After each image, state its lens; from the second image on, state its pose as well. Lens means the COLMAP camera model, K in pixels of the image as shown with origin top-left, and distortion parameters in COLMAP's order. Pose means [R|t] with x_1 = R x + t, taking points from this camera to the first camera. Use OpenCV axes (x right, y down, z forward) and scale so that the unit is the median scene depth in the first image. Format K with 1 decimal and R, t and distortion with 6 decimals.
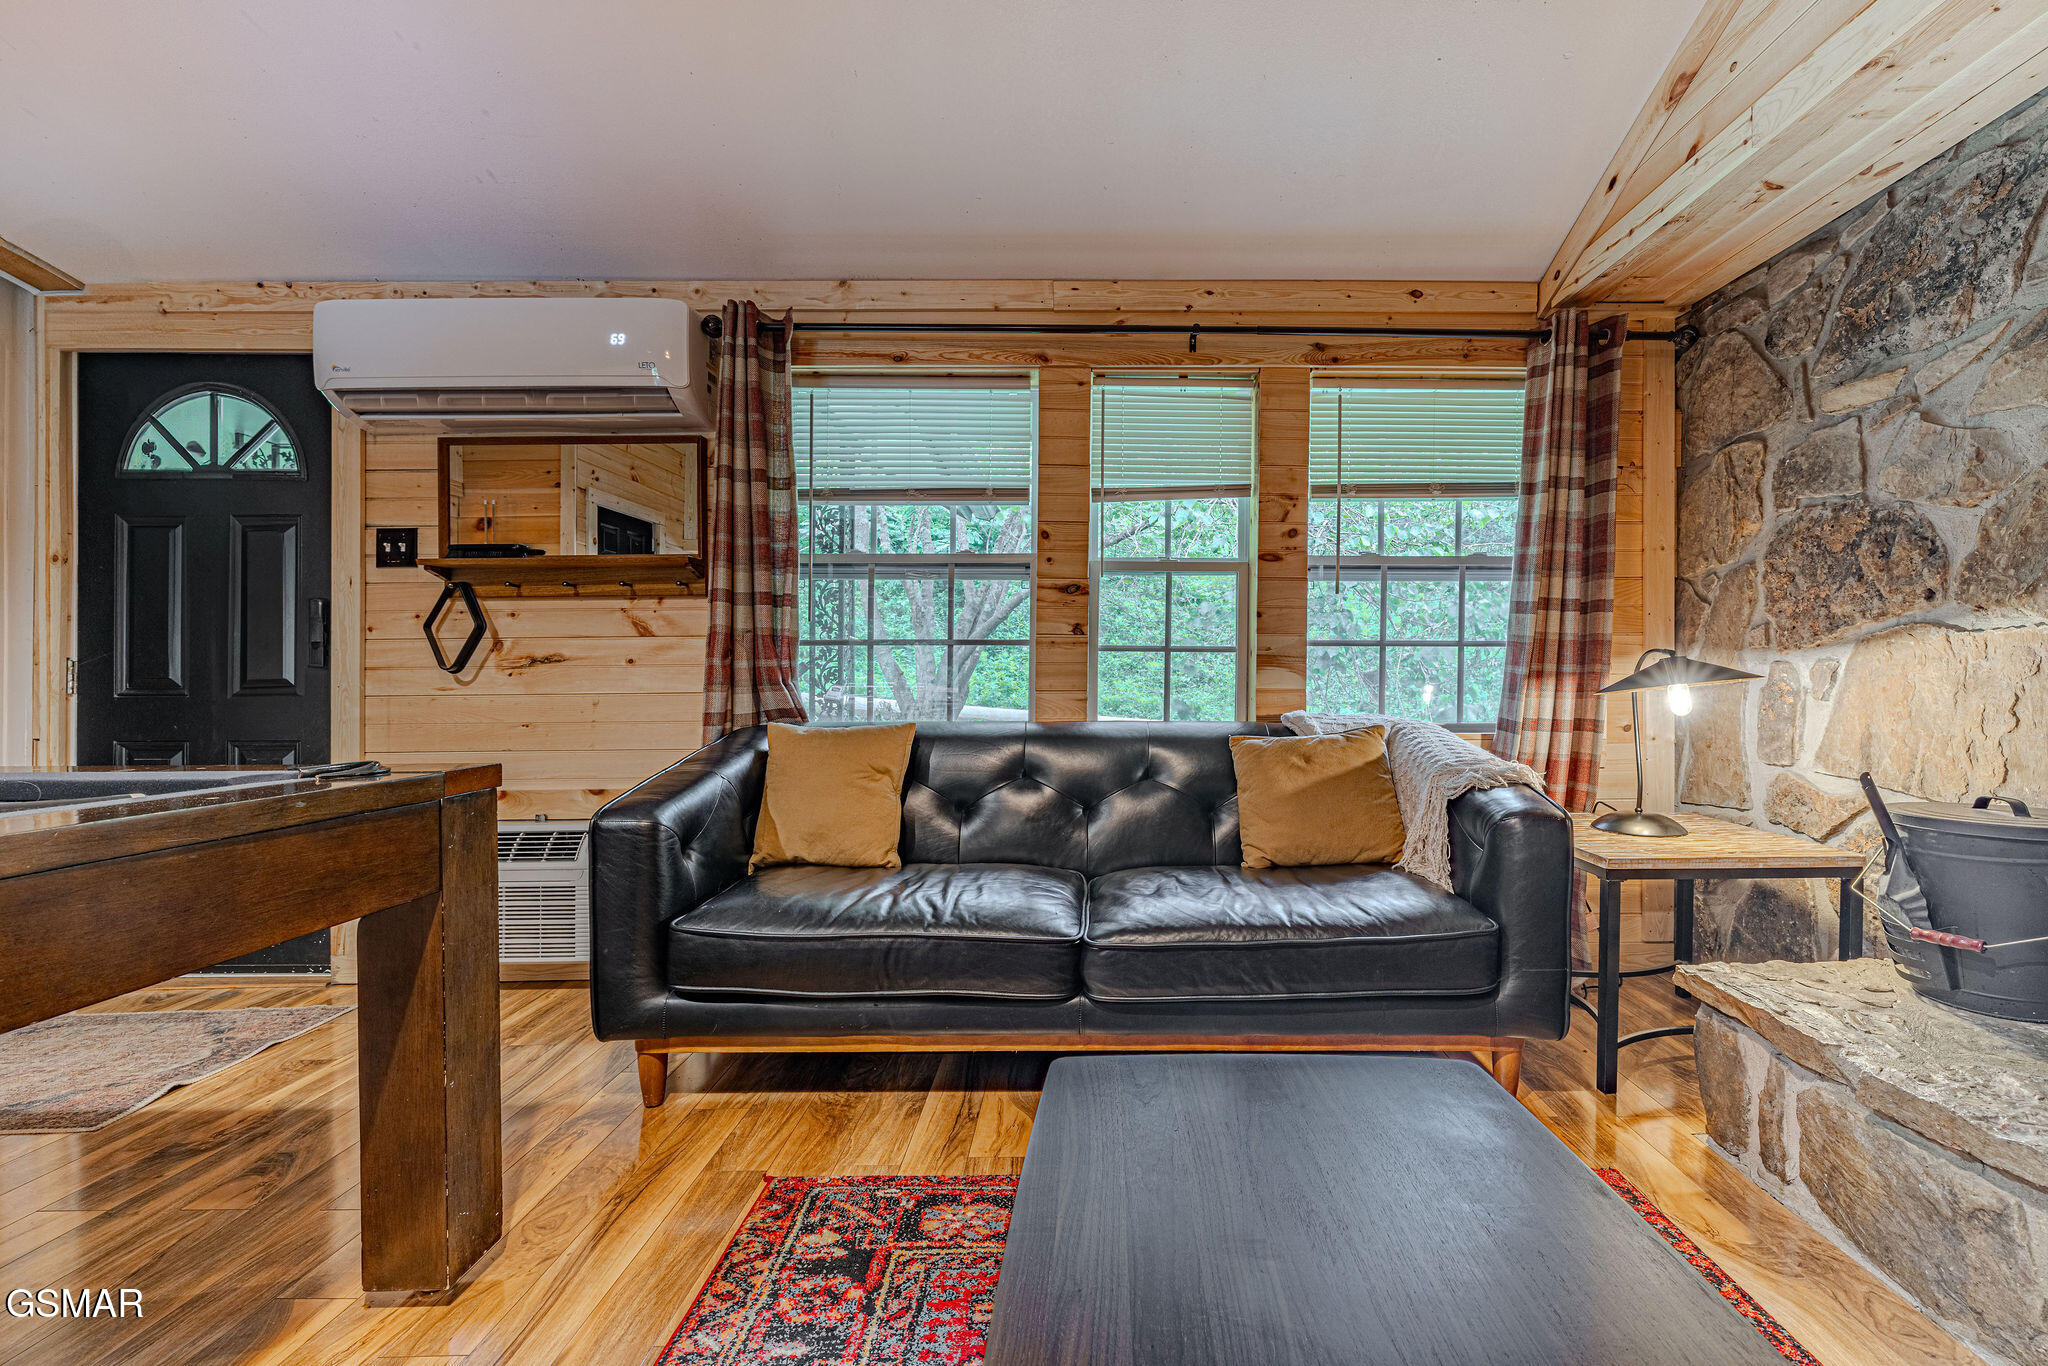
lens RADIAL K [[923.4, 0, 1087.8], [0, 923.4, 699.7], [0, 0, 1]] dist [0.001541, -0.000710]
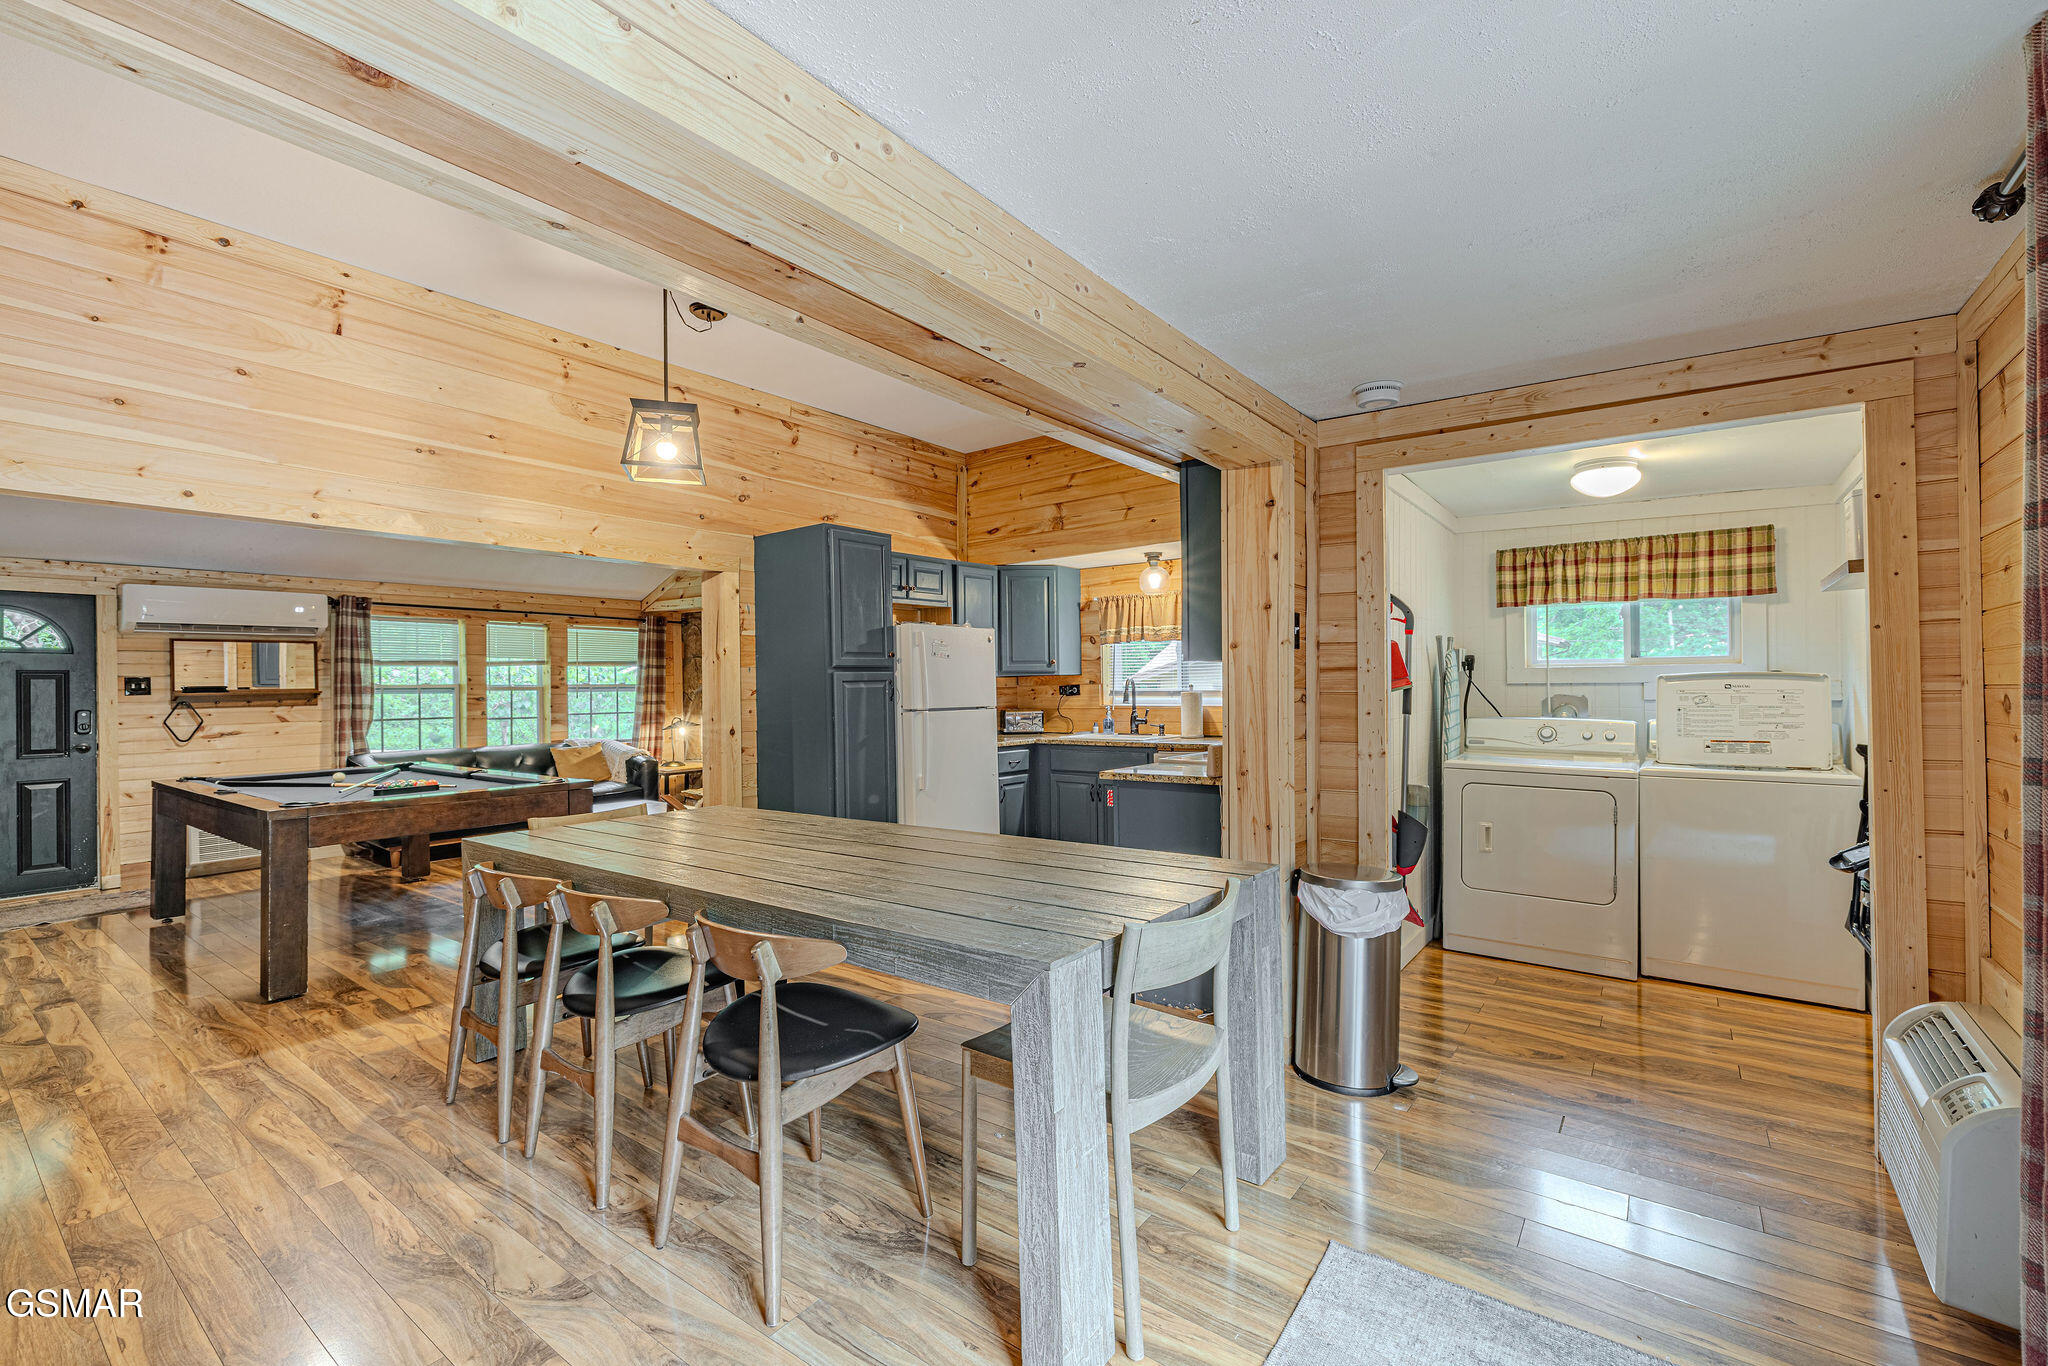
lens RADIAL K [[859.3, 0, 1014.6], [0, 859.3, 681.6], [0, 0, 1]] dist [0.009180, -0.002568]
pose [[0.615642, -0.004863, 0.788011, -1.166922], [0.028519, 0.999463, -0.016113, -0.091432], [-0.787509, 0.032393, 0.615451, -2.019179]]
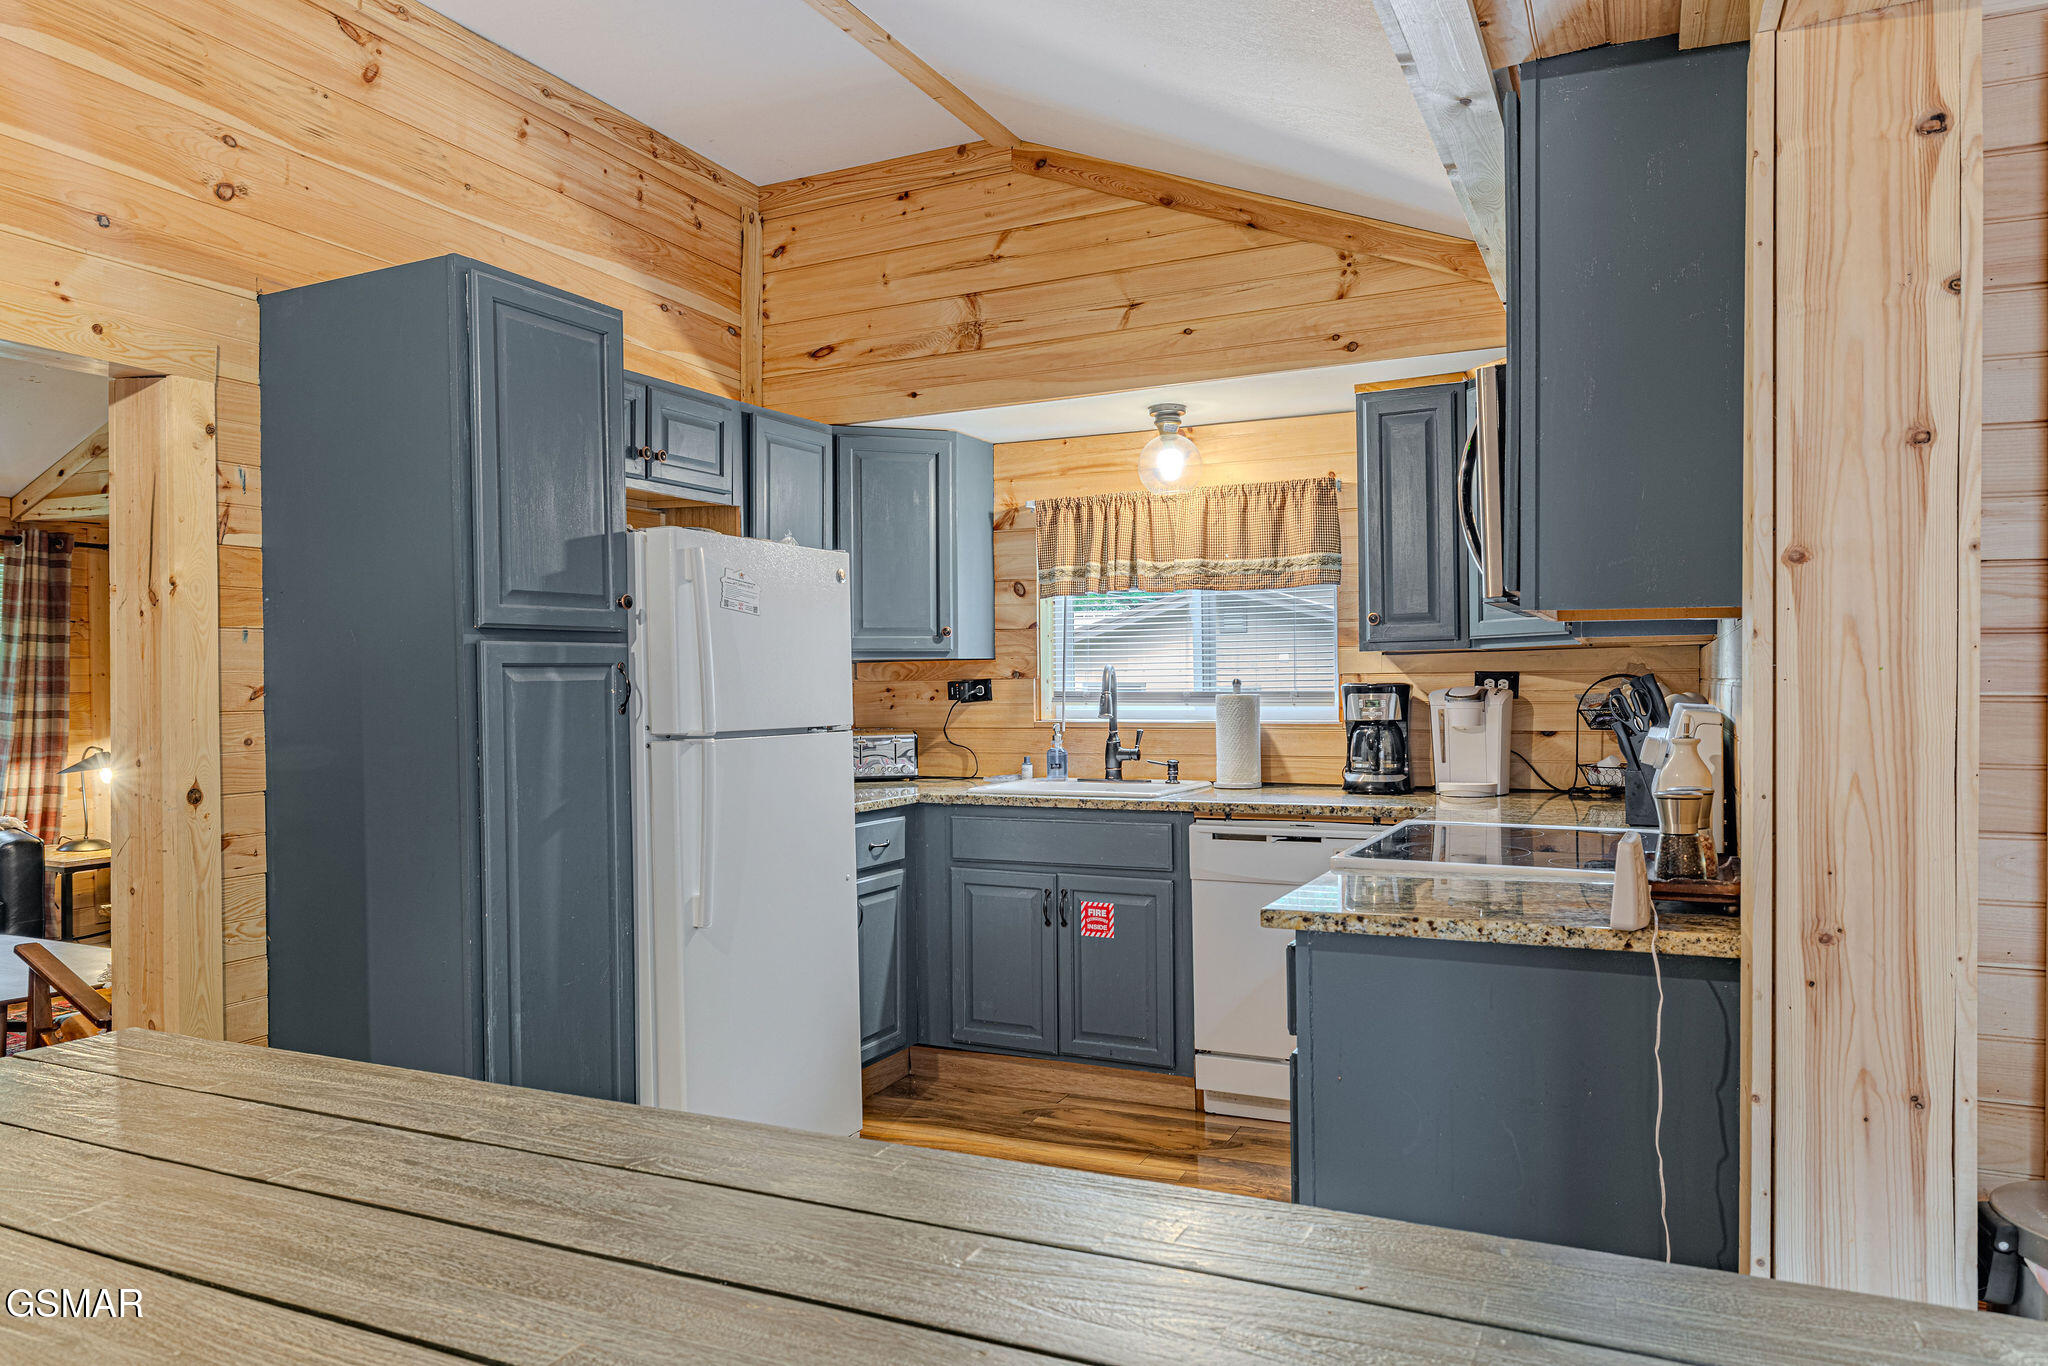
lens RADIAL K [[1350.8, 0, 1025.2], [0, 1350.8, 689.2], [0, 0, 1]] dist [-0.012188, 0.010406]
pose [[0.441712, -0.009848, 0.897103, -0.803087], [0.026640, 0.999643, -0.002143, -0.097472], [-0.896761, 0.024845, 0.441817, -1.539709]]
